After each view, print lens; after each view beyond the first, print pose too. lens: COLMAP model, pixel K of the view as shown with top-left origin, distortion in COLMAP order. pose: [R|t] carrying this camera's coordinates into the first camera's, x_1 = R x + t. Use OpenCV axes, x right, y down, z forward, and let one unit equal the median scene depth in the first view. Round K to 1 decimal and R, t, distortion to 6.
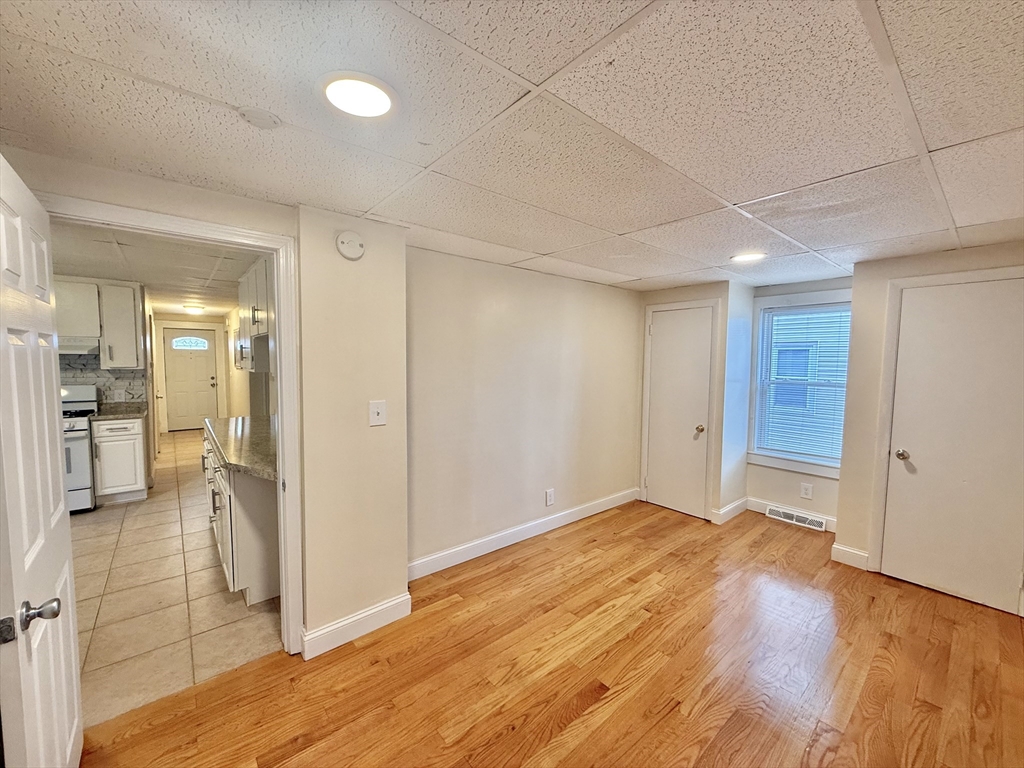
lens RADIAL K [[407.0, 0, 508.9], [0, 407.0, 384.4], [0, 0, 1]] dist [-0.000767, -0.000378]
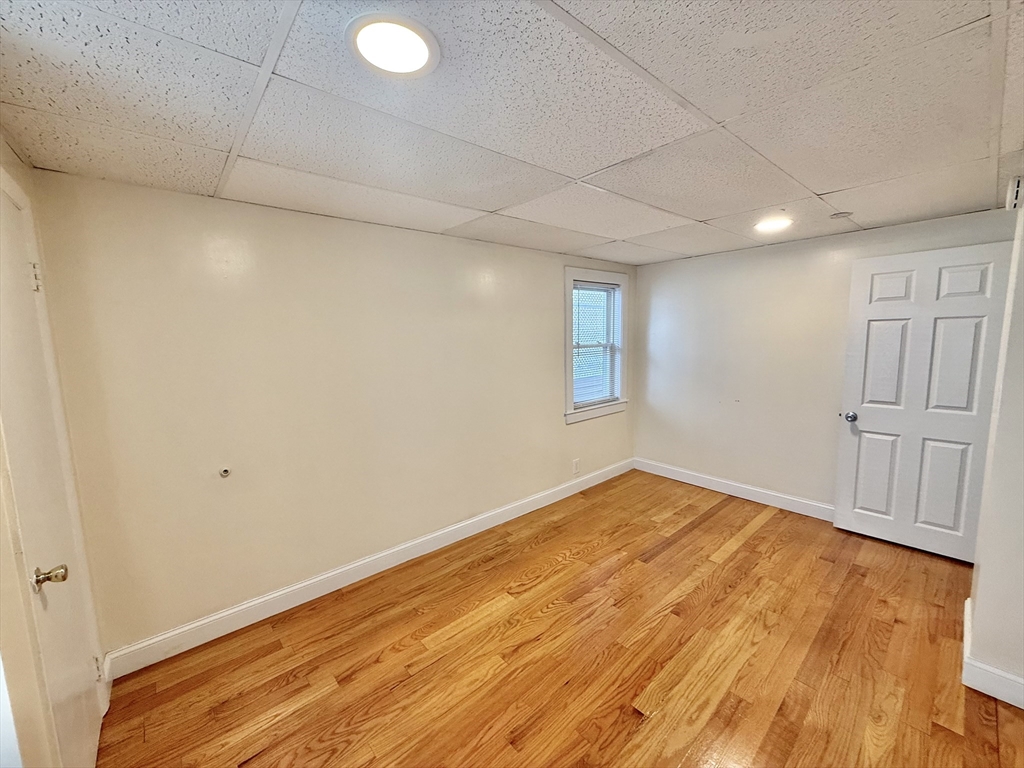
lens RADIAL K [[407.0, 0, 508.9], [0, 407.0, 384.4], [0, 0, 1]] dist [-0.000767, -0.000378]
pose [[-0.999730, 0.016553, -0.016280, 0.547227], [0.013252, 0.982589, 0.185318, -0.101695], [0.019065, 0.185053, -0.982544, 1.528990]]
